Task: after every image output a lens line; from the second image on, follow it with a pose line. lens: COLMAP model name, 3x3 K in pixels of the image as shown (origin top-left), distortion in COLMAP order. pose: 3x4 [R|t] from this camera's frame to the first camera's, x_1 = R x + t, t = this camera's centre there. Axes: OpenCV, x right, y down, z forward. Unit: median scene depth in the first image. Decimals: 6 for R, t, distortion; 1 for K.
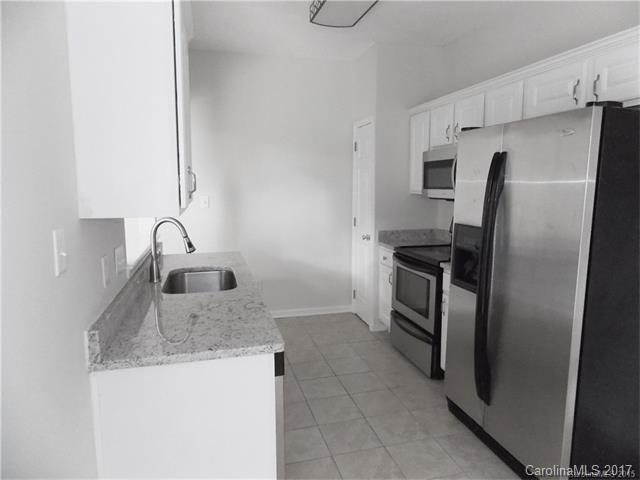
lens RADIAL K [[426.0, 0, 320.0], [0, 426.0, 240.0], [0, 0, 1]] dist [0.002199, 0.000729]
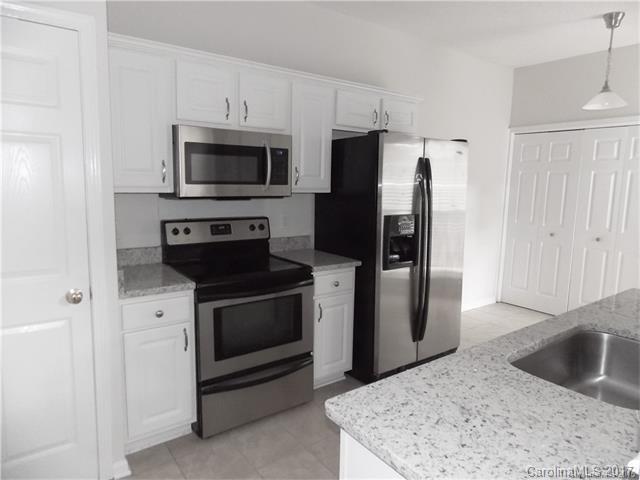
lens RADIAL K [[426.0, 0, 320.0], [0, 426.0, 240.0], [0, 0, 1]] dist [0.002199, 0.000729]
pose [[-0.377836, -0.137393, 0.915622, -0.436239], [0.103635, 0.976438, 0.189284, -0.140785], [-0.920054, 0.166409, -0.354694, 1.070969]]
